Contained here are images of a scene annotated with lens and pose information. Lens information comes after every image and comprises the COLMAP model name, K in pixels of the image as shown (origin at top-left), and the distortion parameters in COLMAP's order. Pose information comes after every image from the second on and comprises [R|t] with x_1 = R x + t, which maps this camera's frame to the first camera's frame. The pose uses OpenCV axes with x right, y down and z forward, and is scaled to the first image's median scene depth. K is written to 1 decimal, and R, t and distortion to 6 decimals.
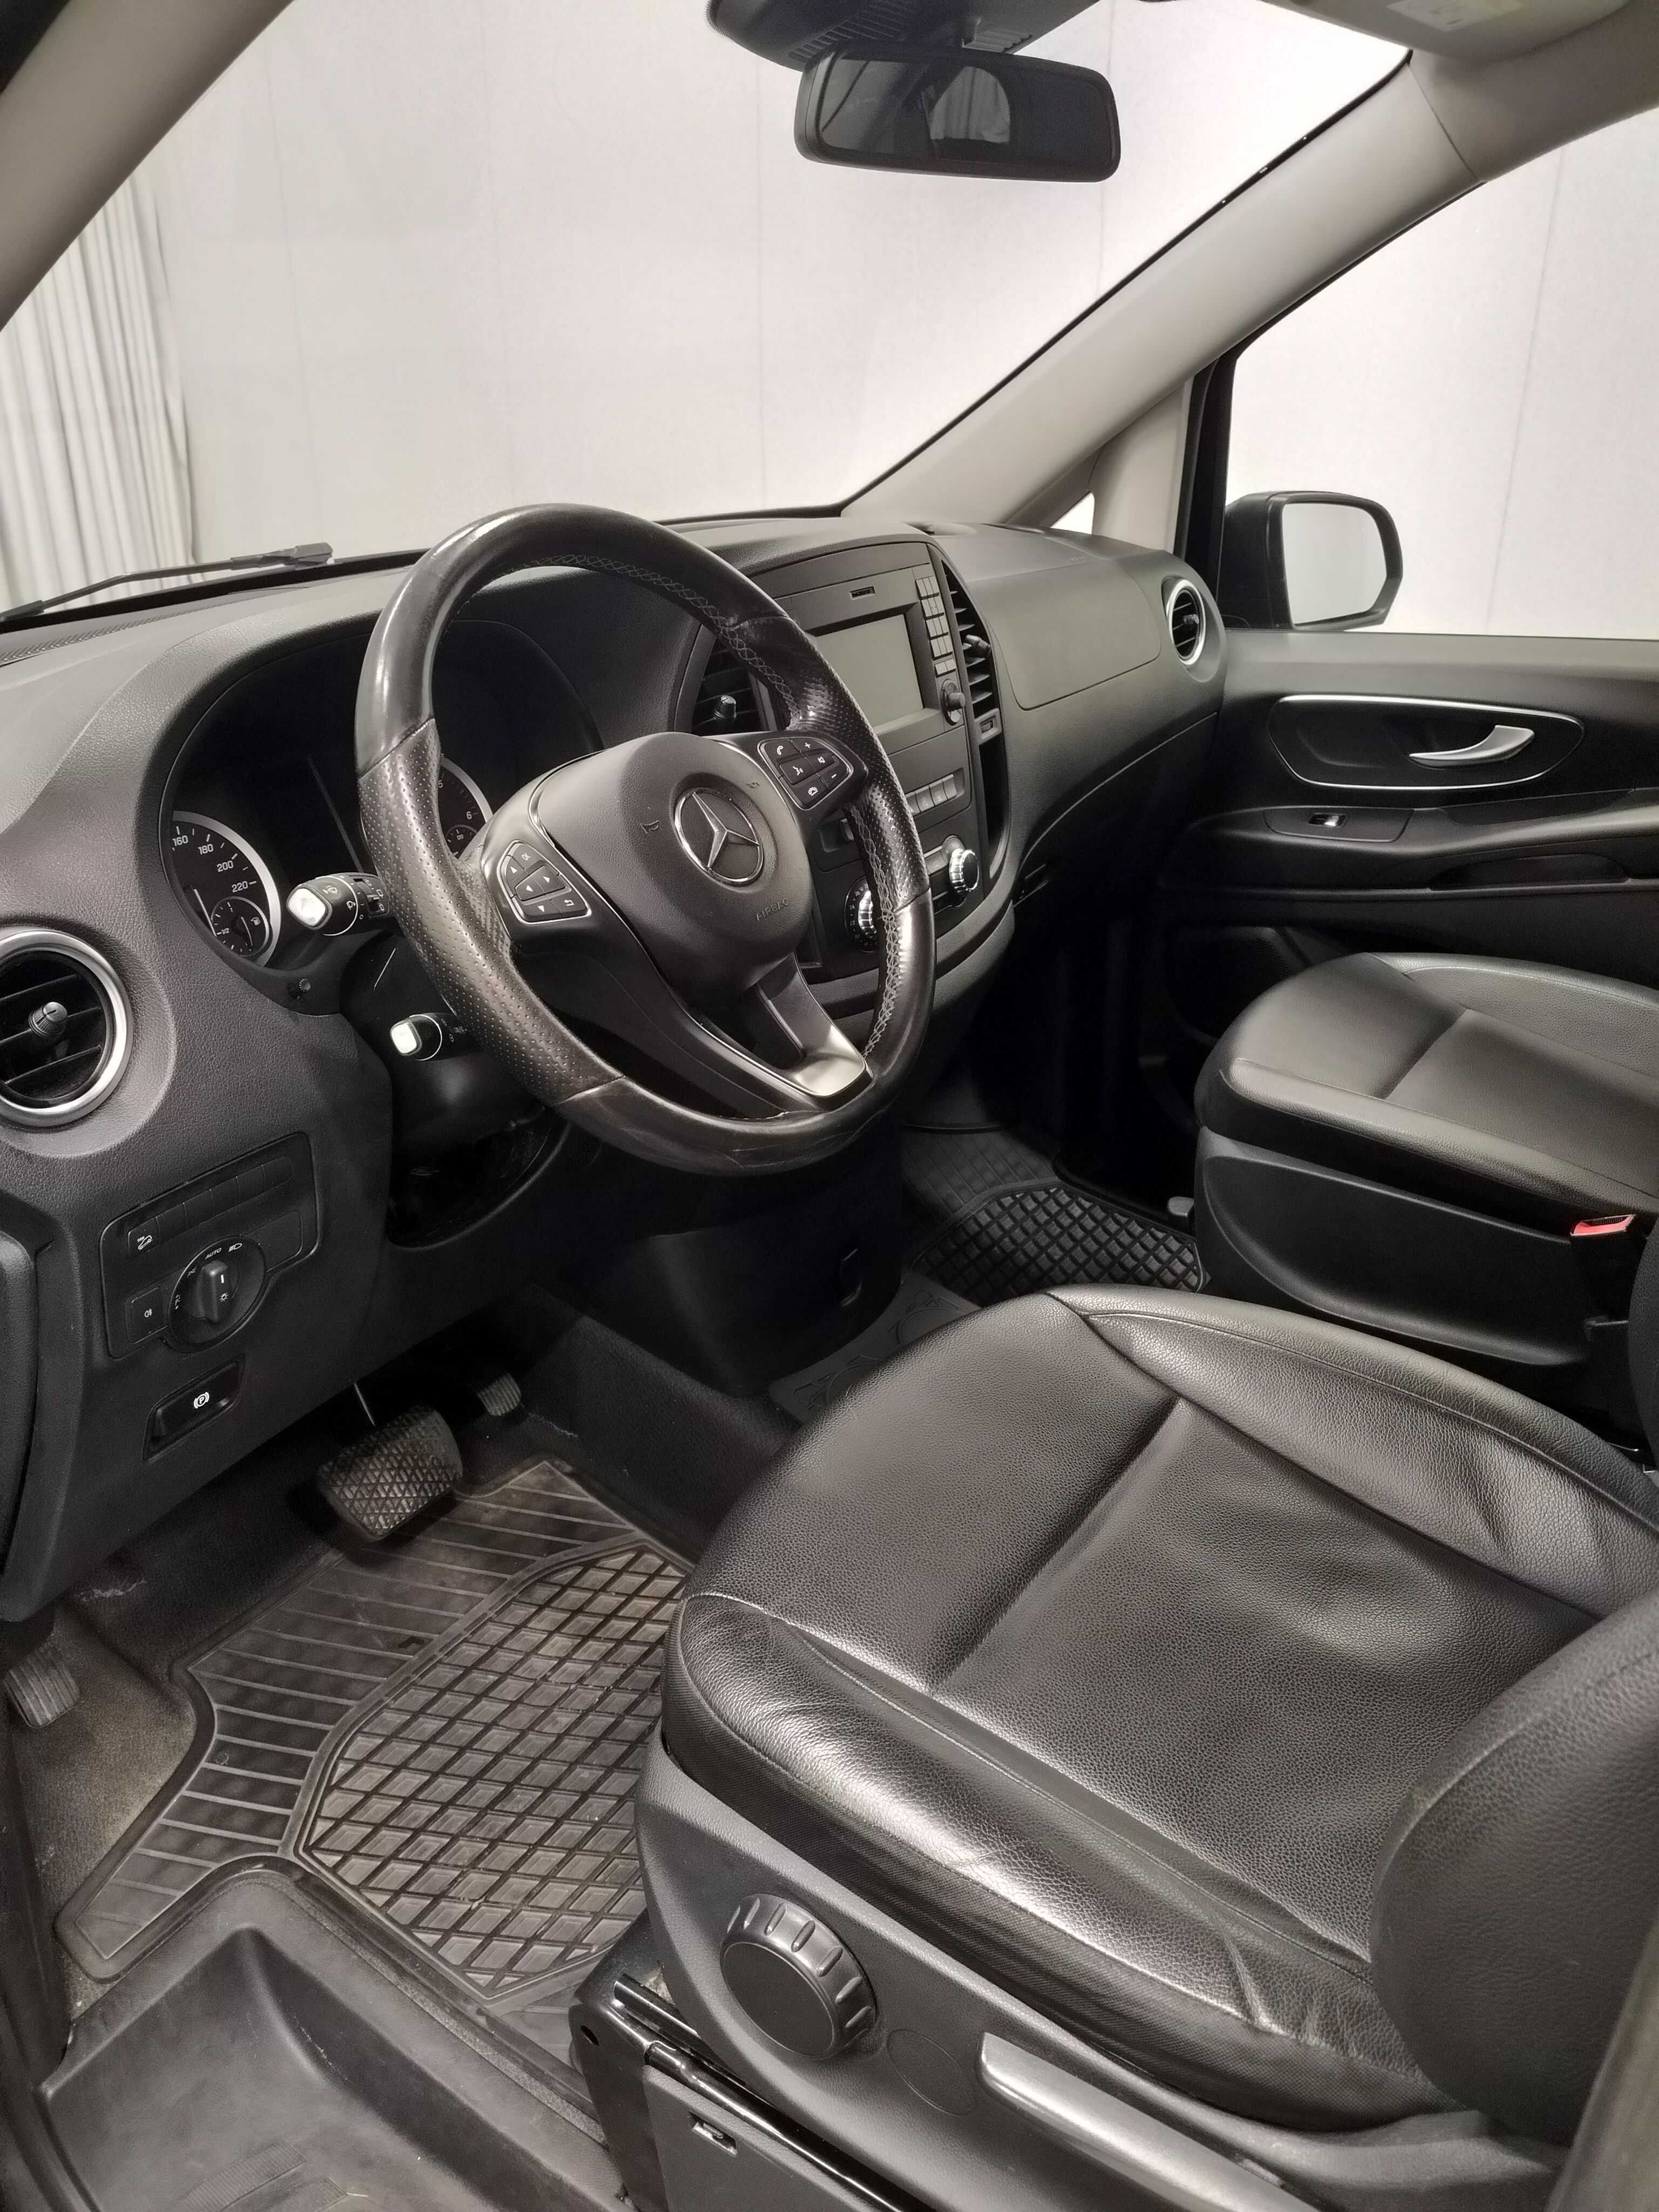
lens RADIAL K [[1635.0, 0, 828.7], [0, 1635.0, 1087.0], [0, 0, 1]] dist [-0.002960, -0.005440]
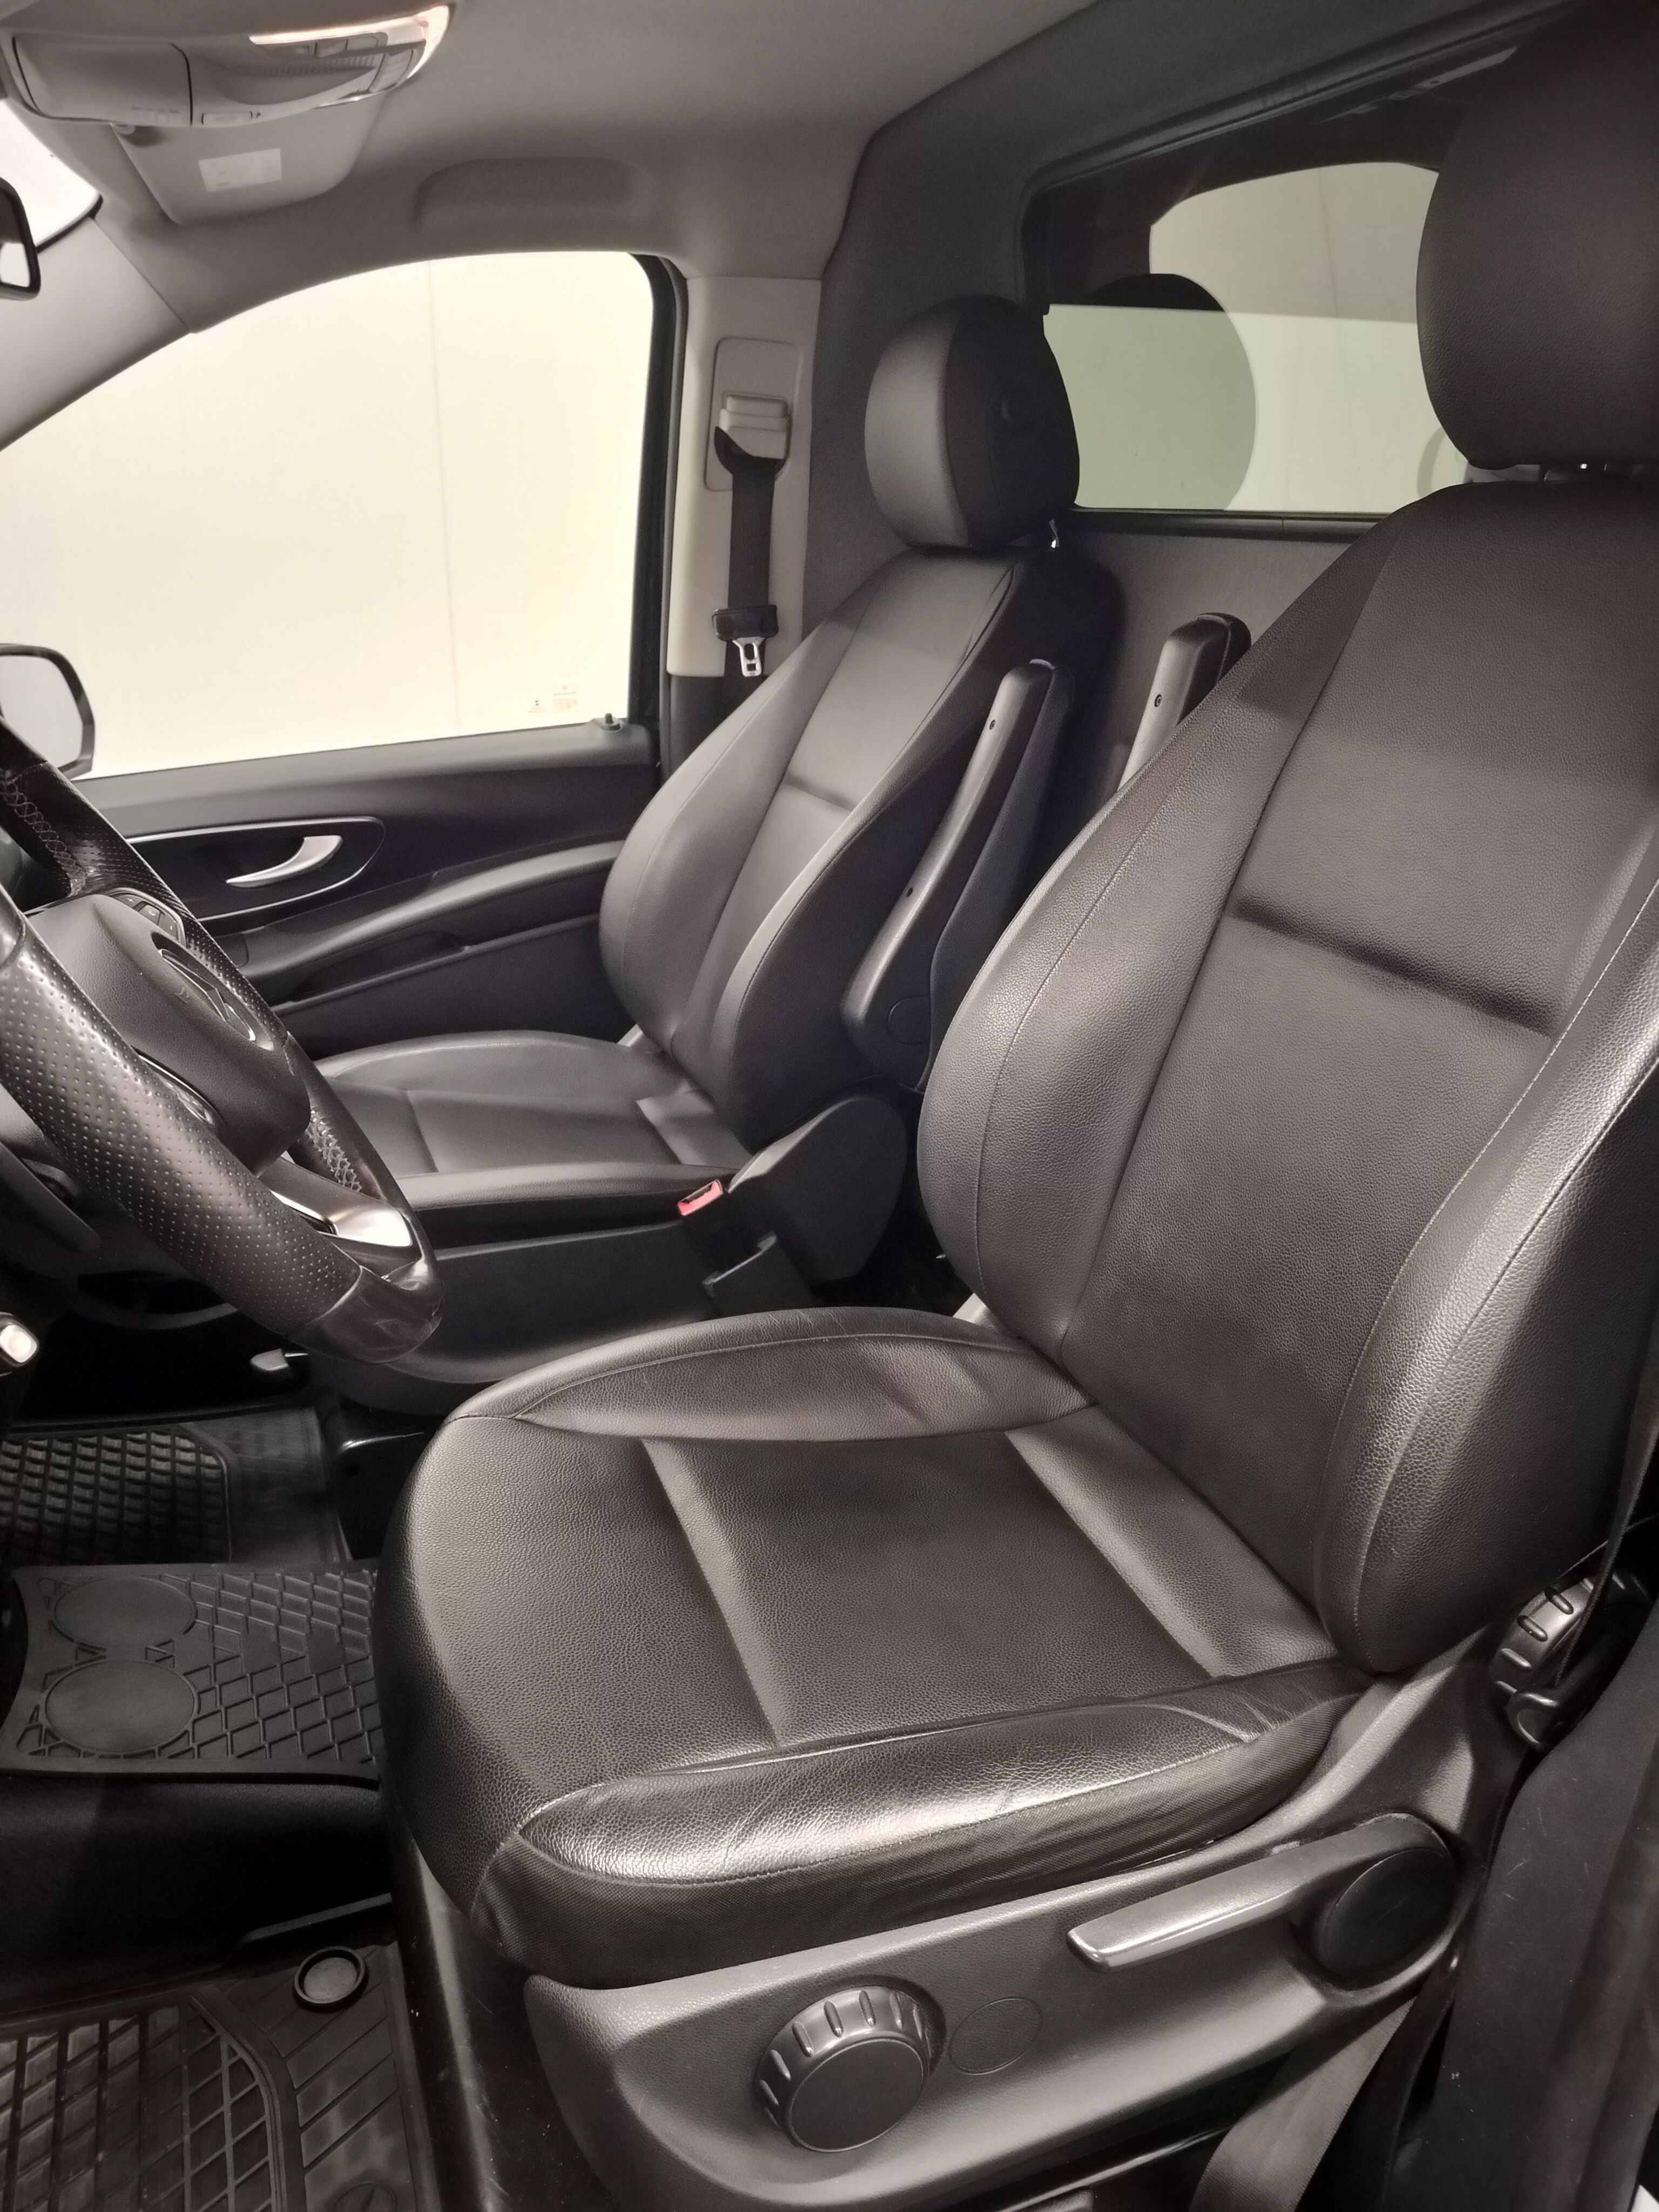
lens RADIAL K [[1629.9, 0, 829.5], [0, 1629.9, 1106.0], [0, 0, 1]] dist [0.005453, -0.061618]
pose [[0.606715, -0.282992, 0.742840, -0.271353], [0.342898, 0.936243, 0.076608, -0.029595], [-0.717159, 0.208239, 0.665071, 0.118268]]
